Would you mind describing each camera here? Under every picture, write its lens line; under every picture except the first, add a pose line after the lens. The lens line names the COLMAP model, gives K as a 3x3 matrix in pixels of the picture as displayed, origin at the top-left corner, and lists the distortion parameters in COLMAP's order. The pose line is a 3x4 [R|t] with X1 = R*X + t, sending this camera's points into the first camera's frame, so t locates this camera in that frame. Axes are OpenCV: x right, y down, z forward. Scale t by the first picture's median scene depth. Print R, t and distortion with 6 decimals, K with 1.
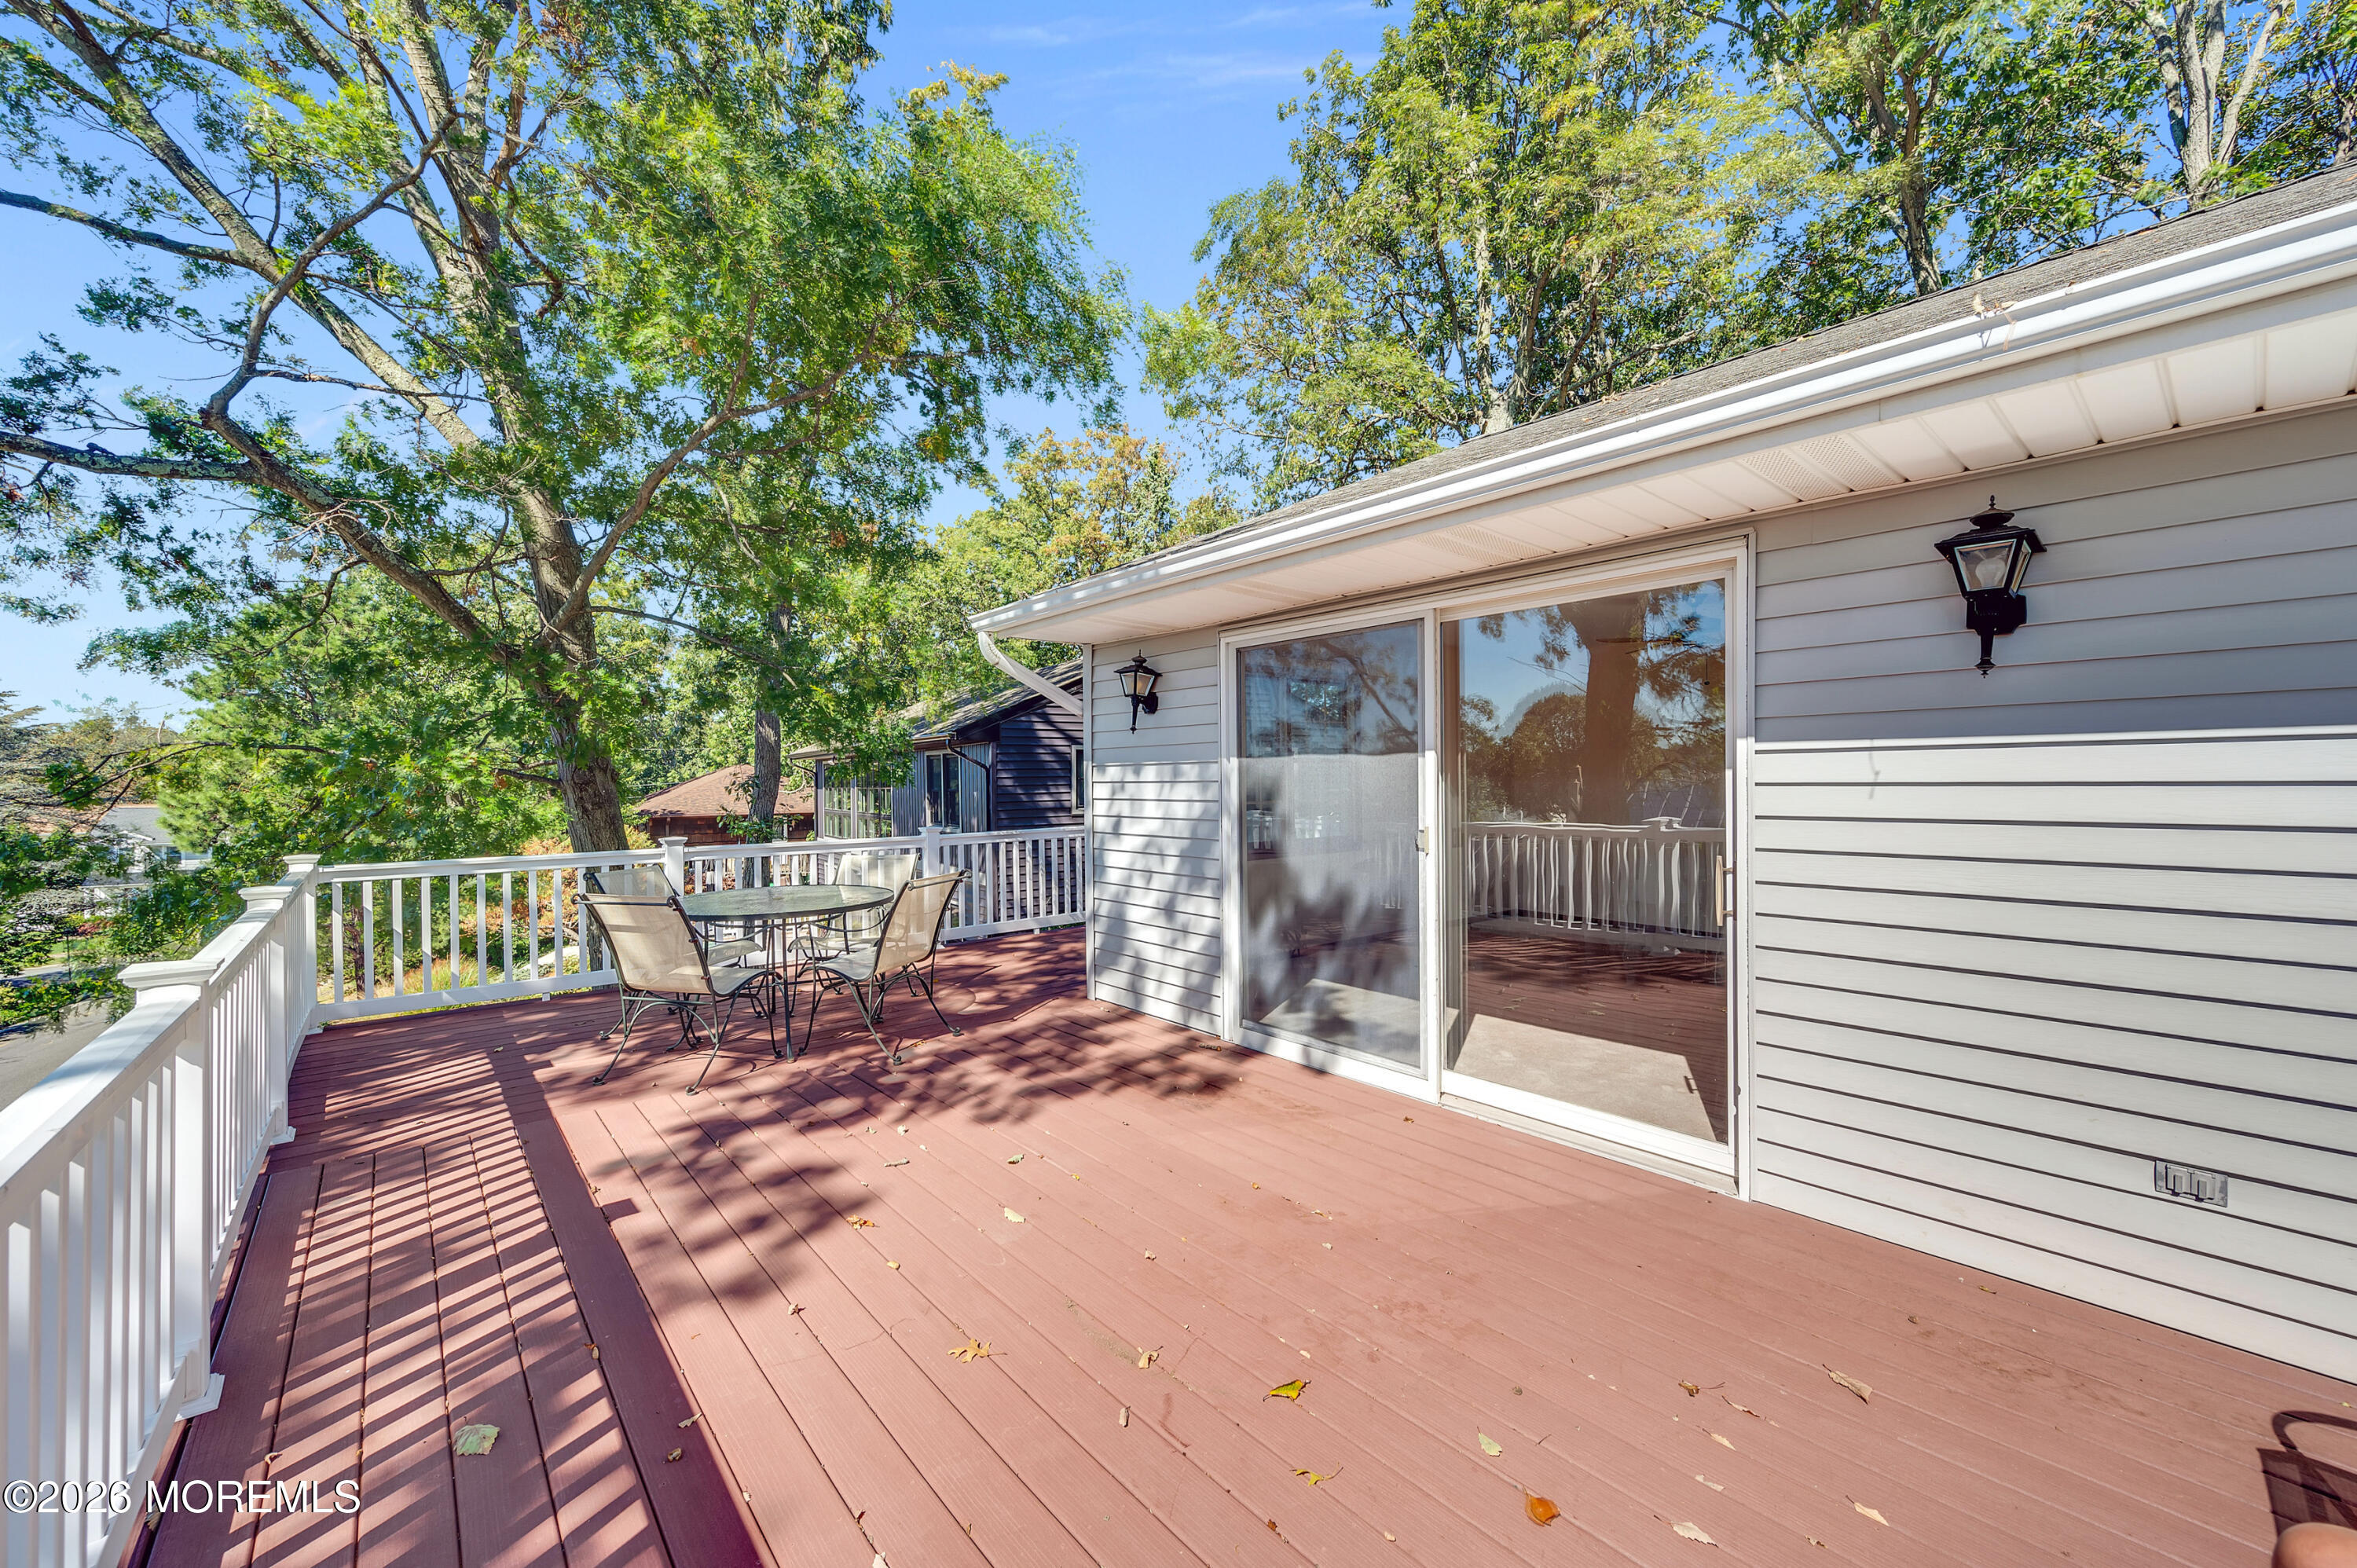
lens RADIAL K [[927.2, 0, 1171.2], [0, 927.2, 783.1], [0, 0, 1]] dist [0.005301, -0.001521]
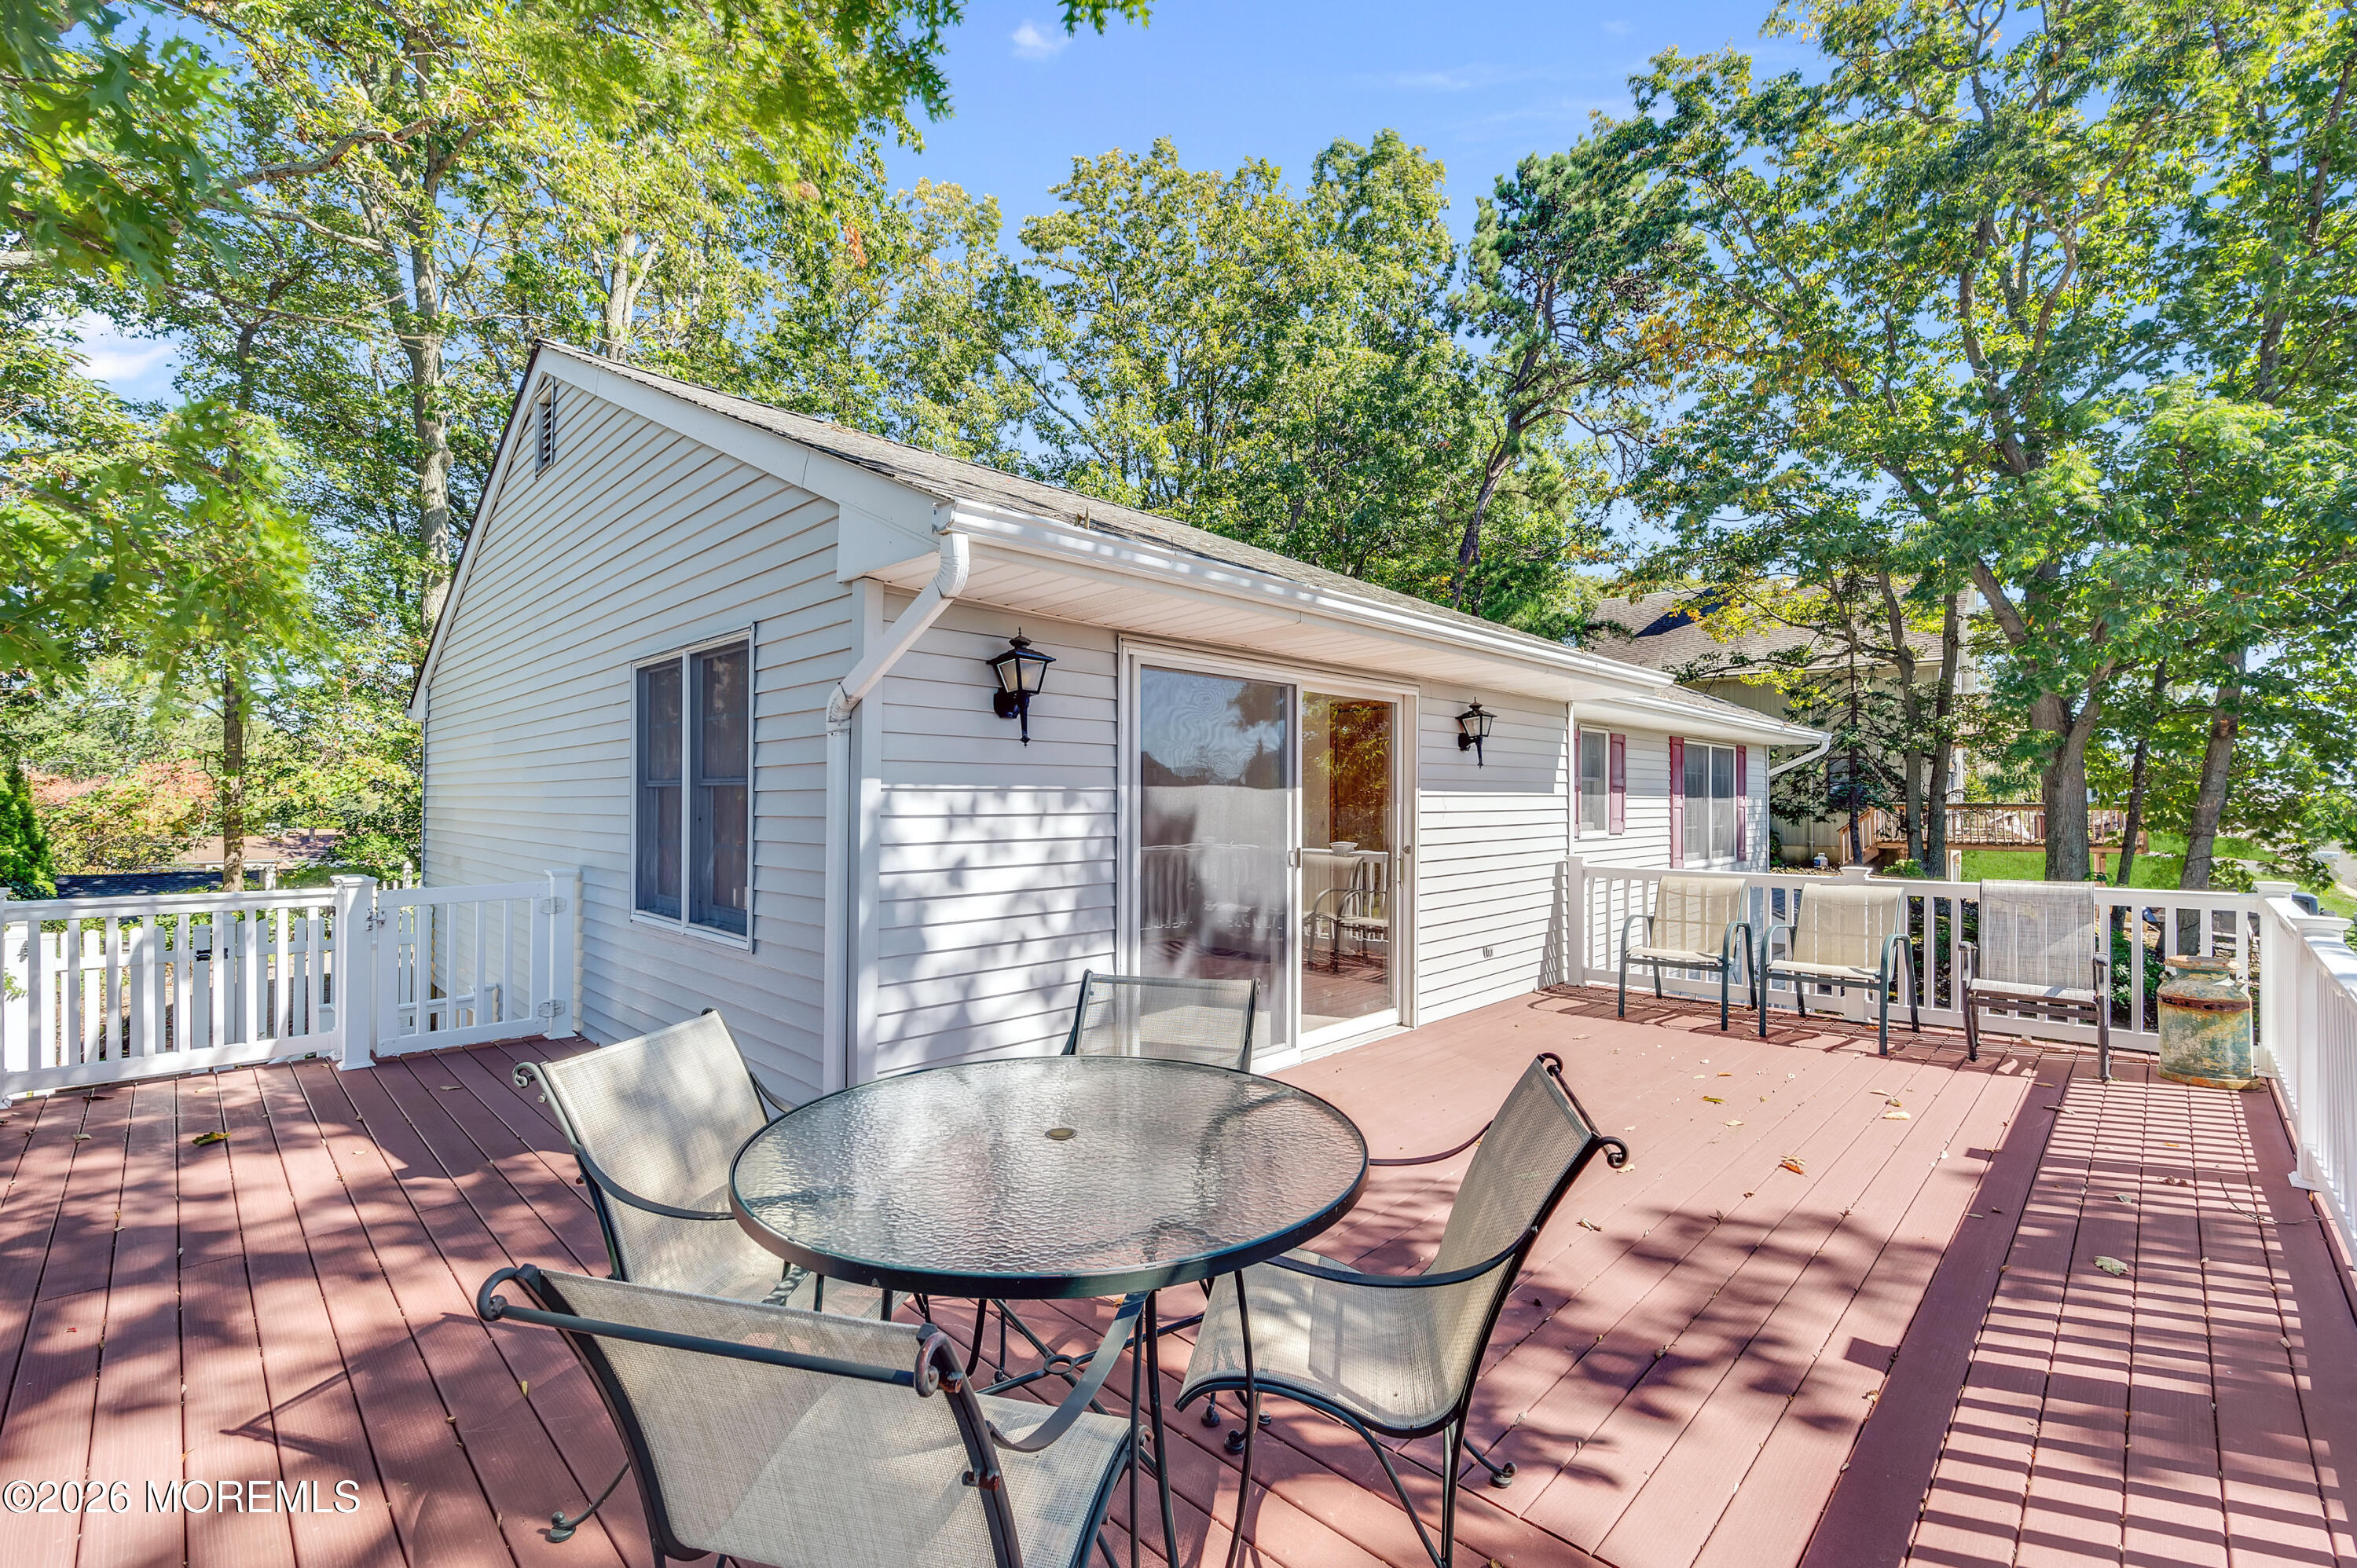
lens RADIAL K [[936.3, 0, 1189.4], [0, 936.3, 799.6], [0, 0, 1]] dist [-0.002336, -0.000075]
pose [[-0.085793, 0.013821, 0.996217, -0.917269], [0.005282, 0.999896, -0.013418, -0.002110], [-0.996299, 0.004111, -0.085857, 1.123677]]
